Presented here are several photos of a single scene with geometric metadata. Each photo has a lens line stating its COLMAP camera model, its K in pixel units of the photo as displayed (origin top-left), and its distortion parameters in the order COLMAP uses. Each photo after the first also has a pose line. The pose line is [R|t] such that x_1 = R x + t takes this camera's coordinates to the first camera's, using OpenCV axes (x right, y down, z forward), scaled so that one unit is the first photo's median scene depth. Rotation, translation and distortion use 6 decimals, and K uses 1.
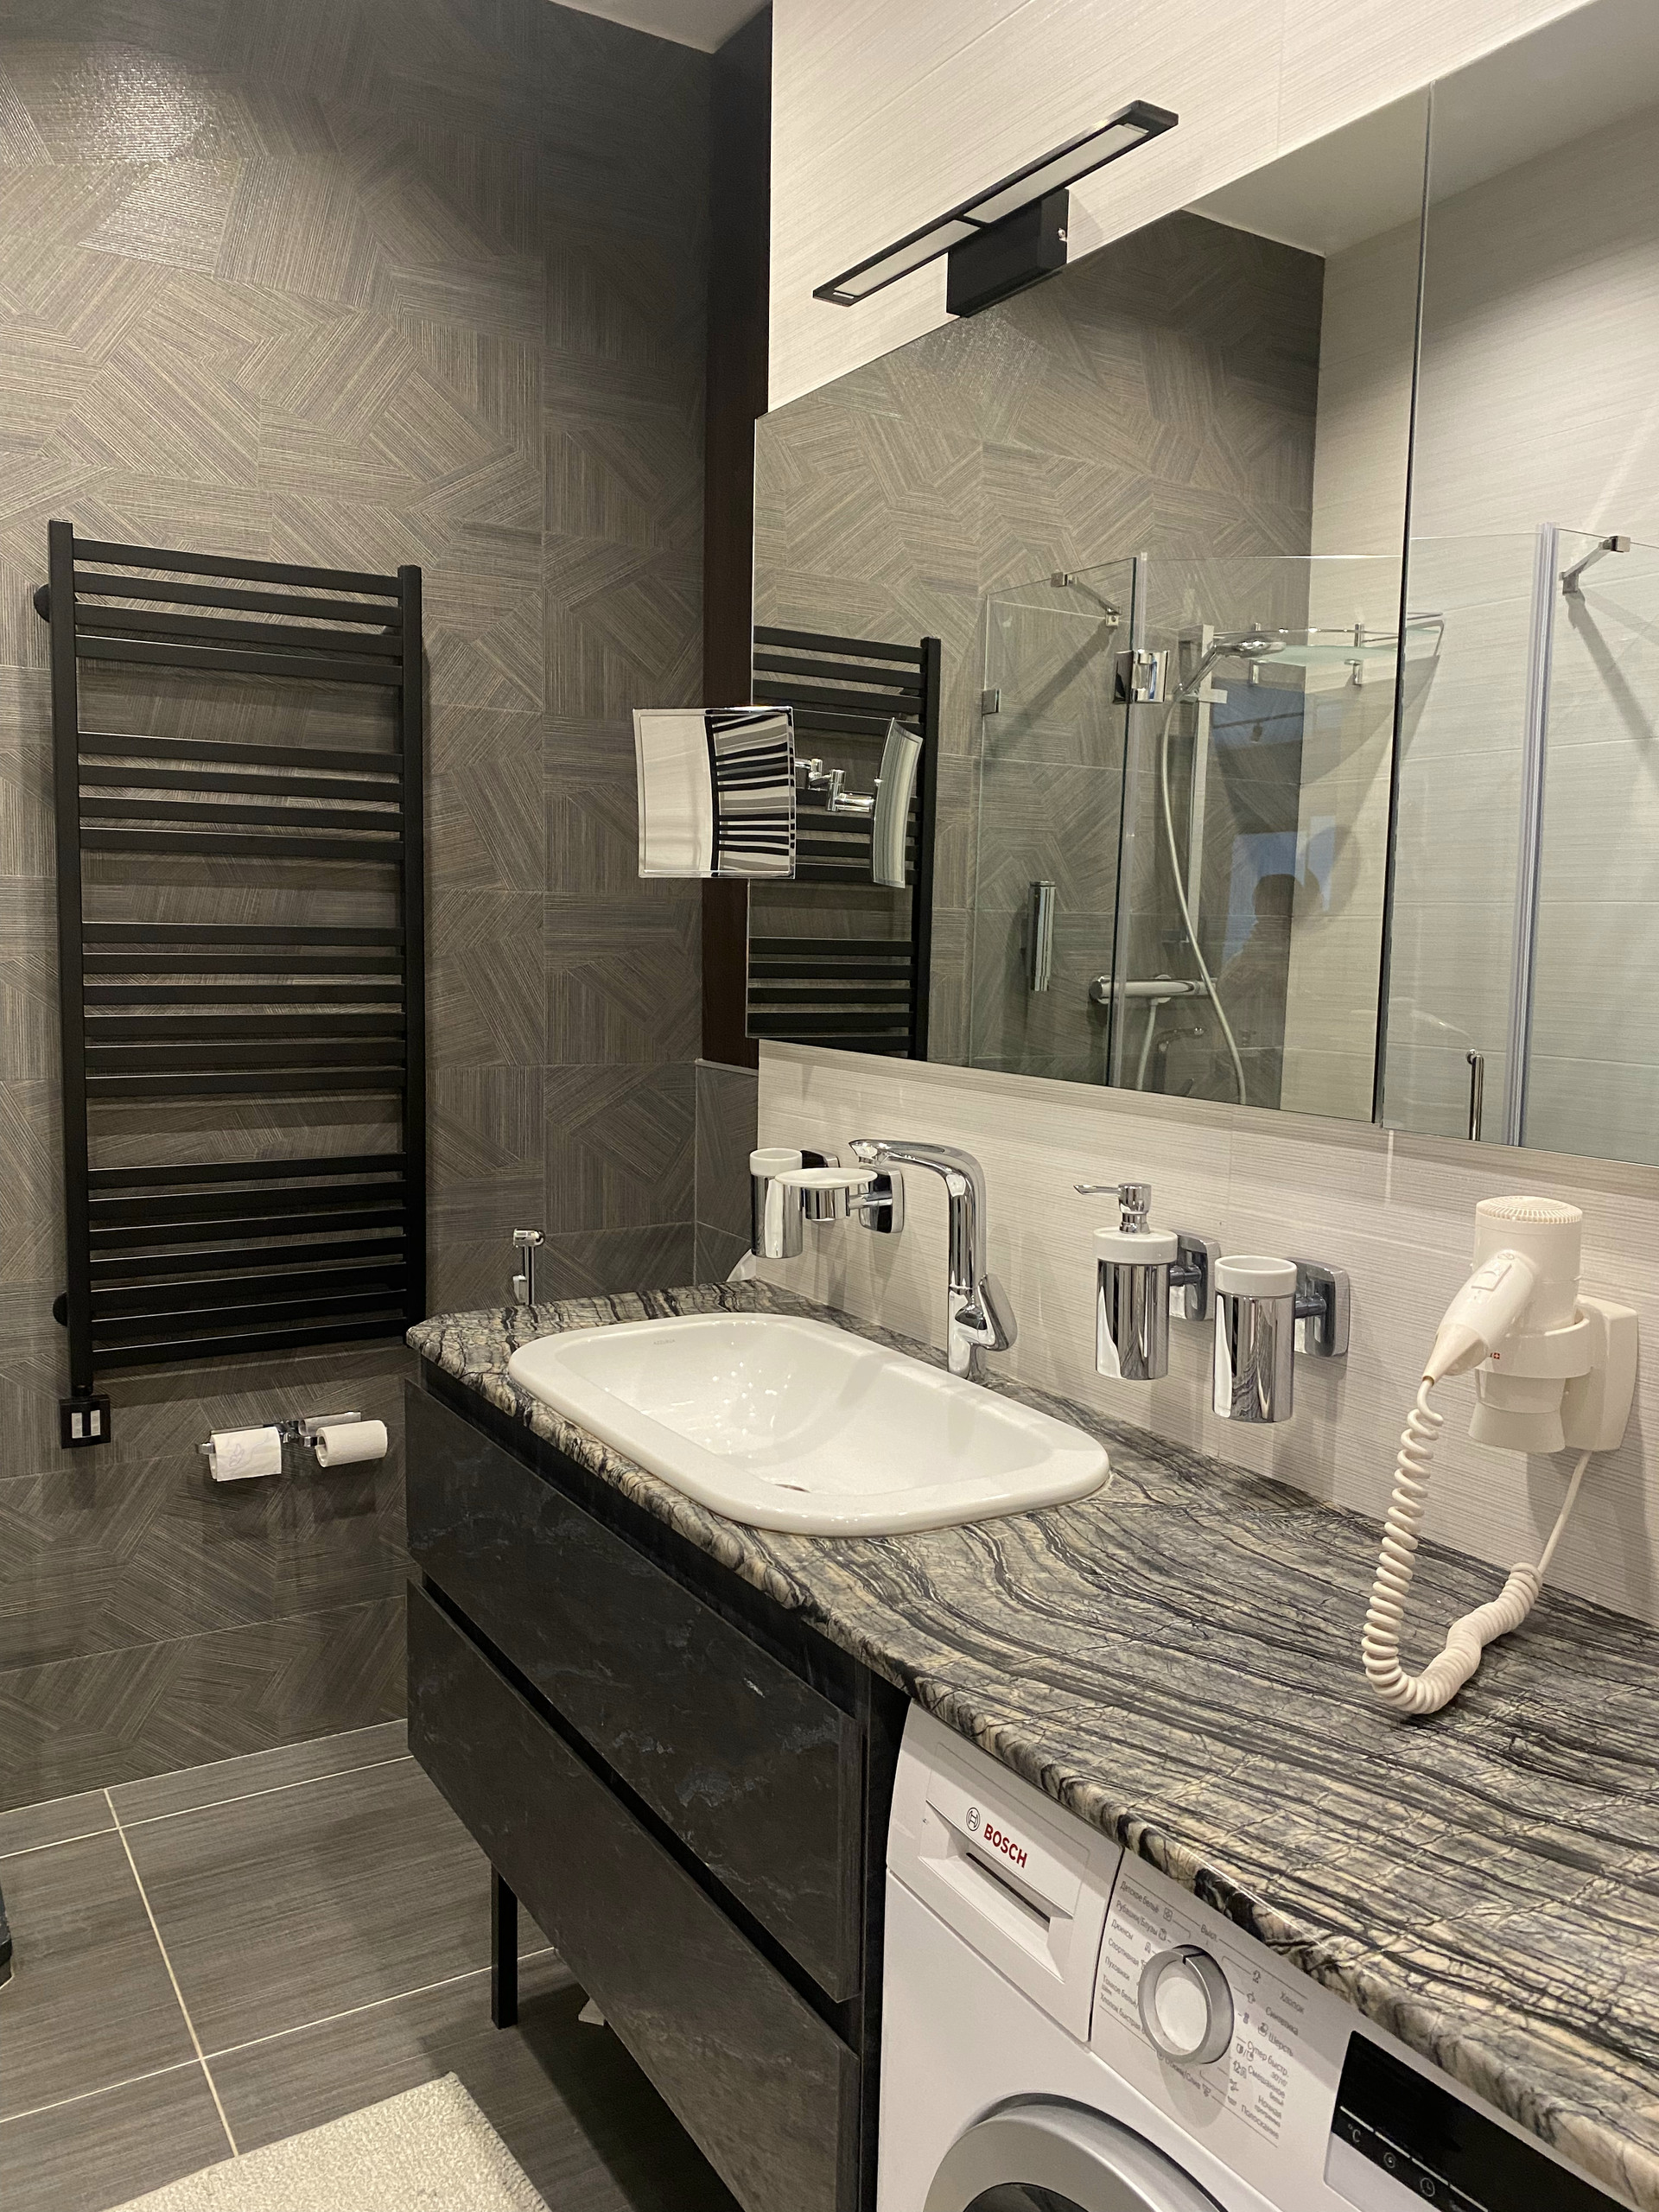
lens RADIAL K [[1691.5, 0, 843.0], [0, 1691.5, 1102.0], [0, 0, 1]] dist [0.035838, -0.055083]
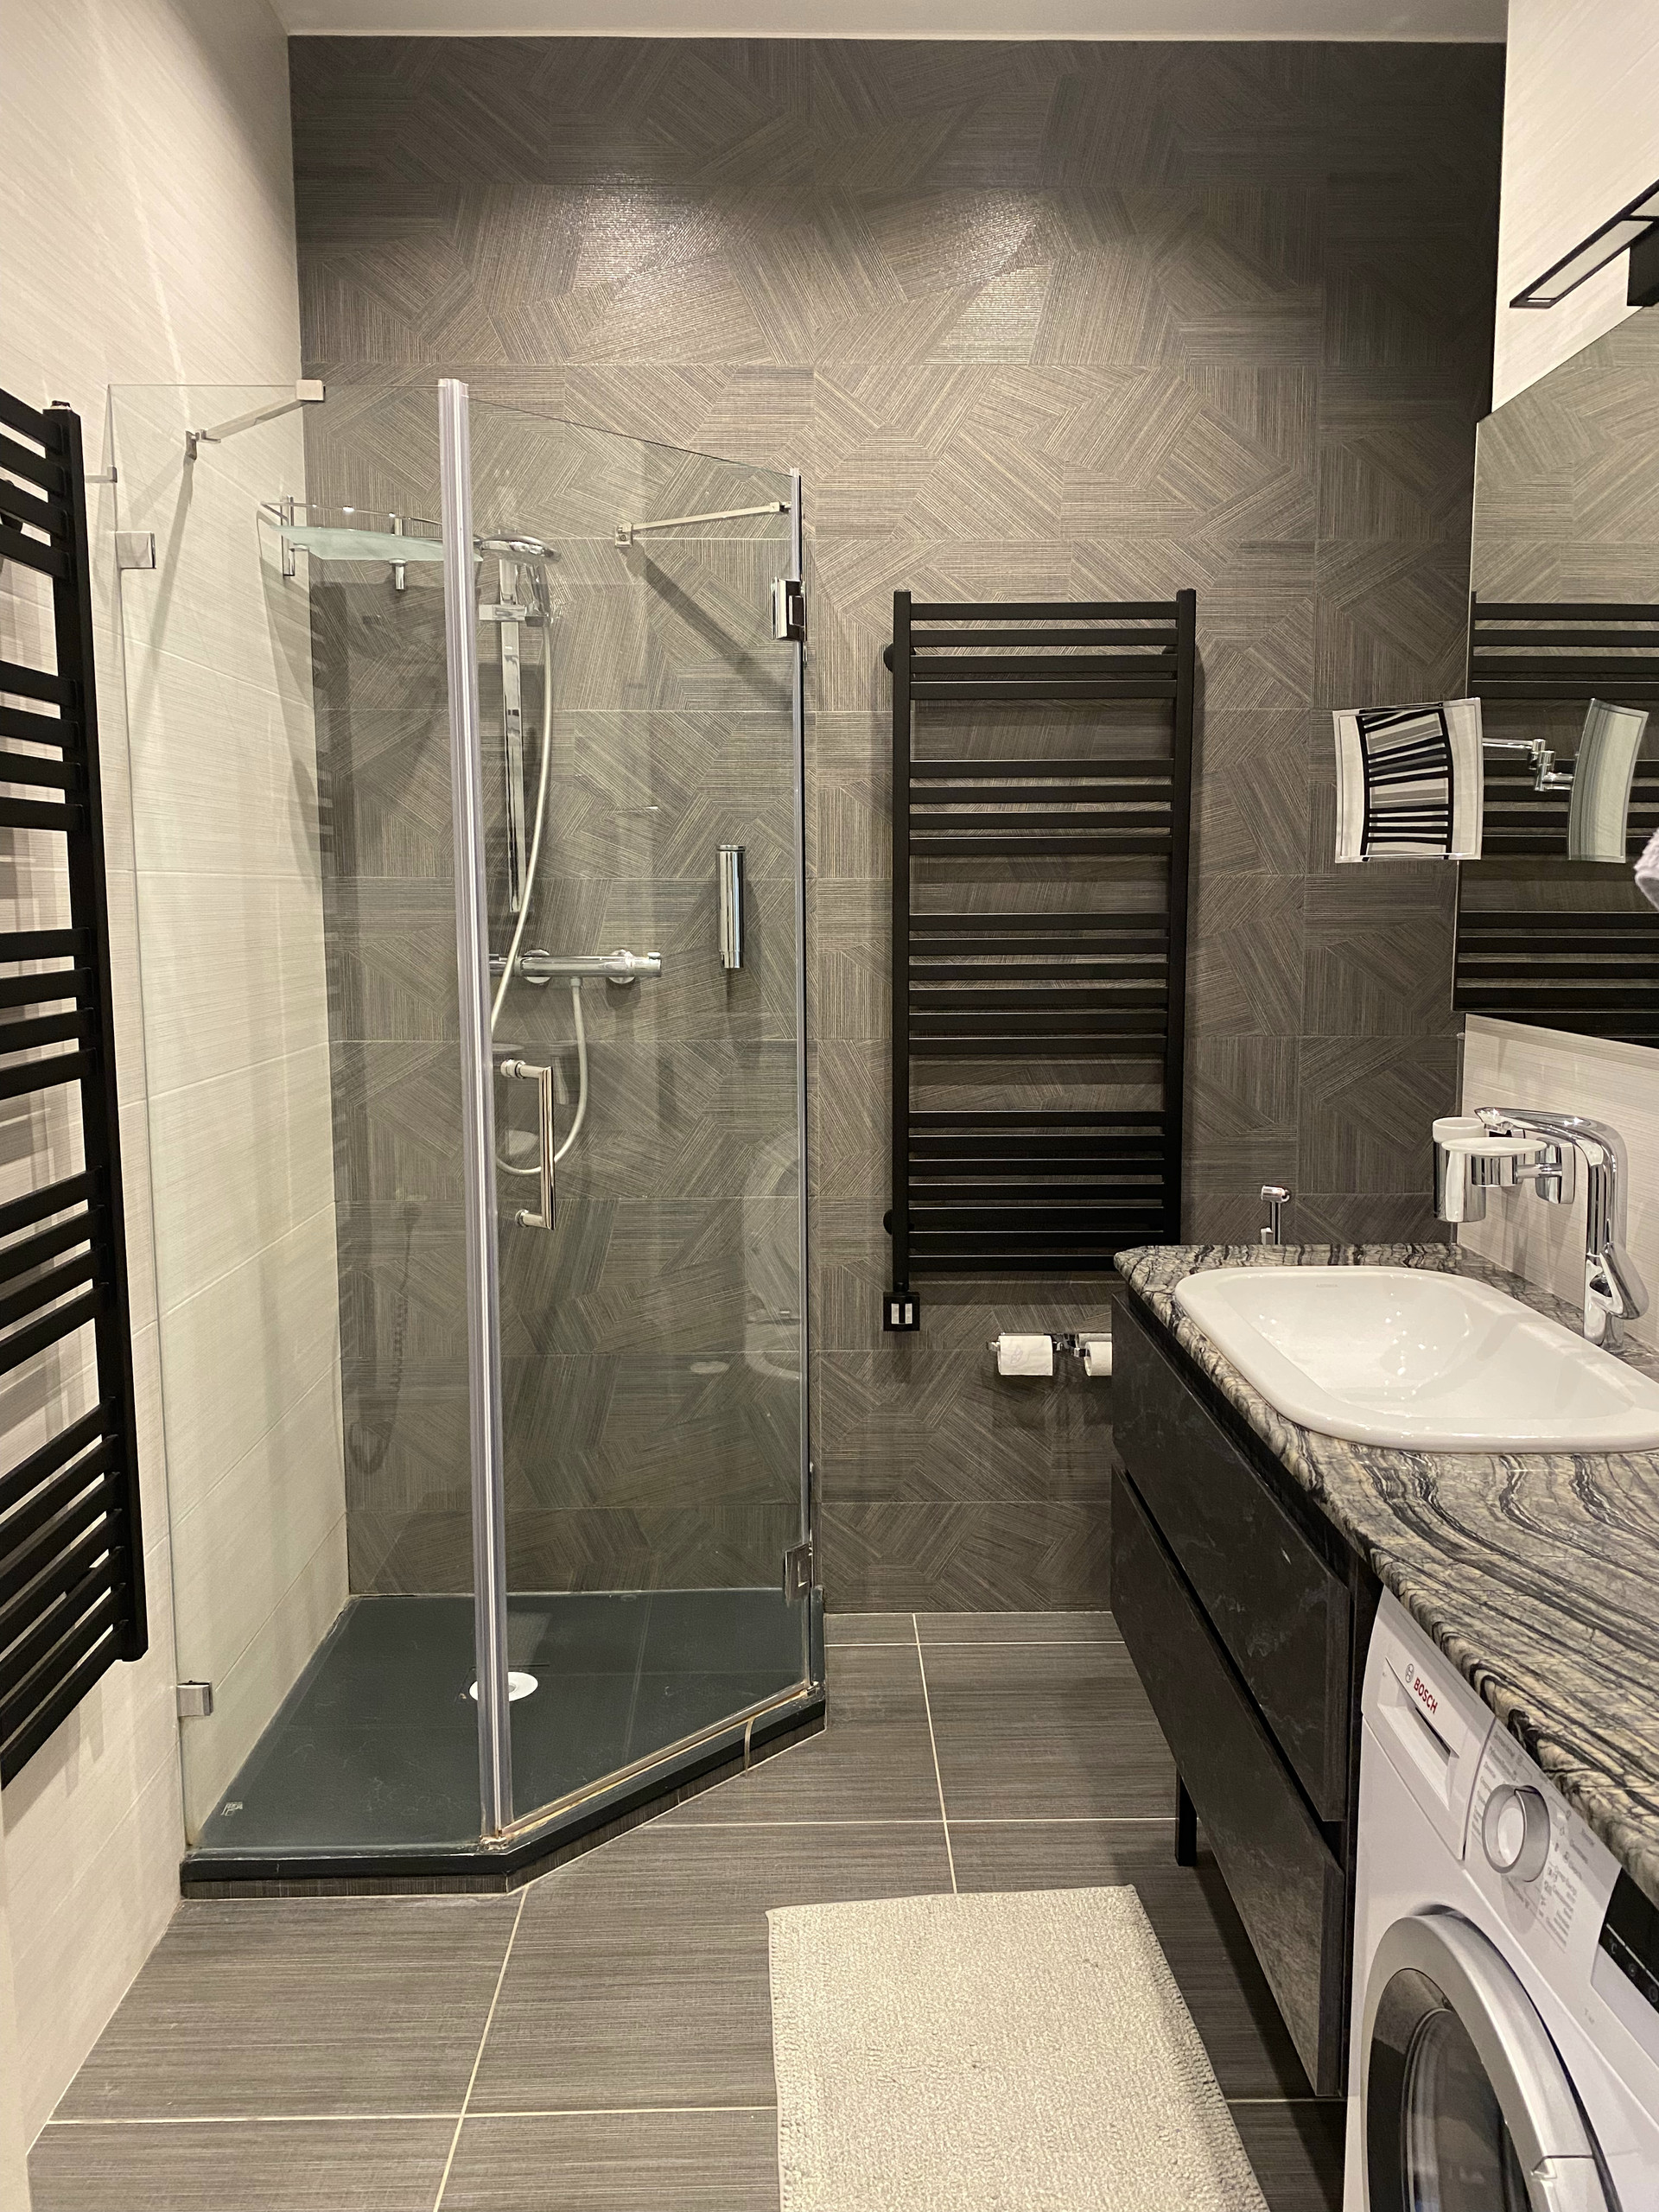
lens RADIAL K [[1691.5, 0, 834.0], [0, 1691.5, 1116.1], [0, 0, 1]] dist [0.035838, -0.055083]
pose [[0.858566, 0.044885, -0.510734, 0.147100], [-0.033284, 0.998939, 0.031838, 0.005454], [0.511621, -0.010336, 0.859149, -0.098210]]
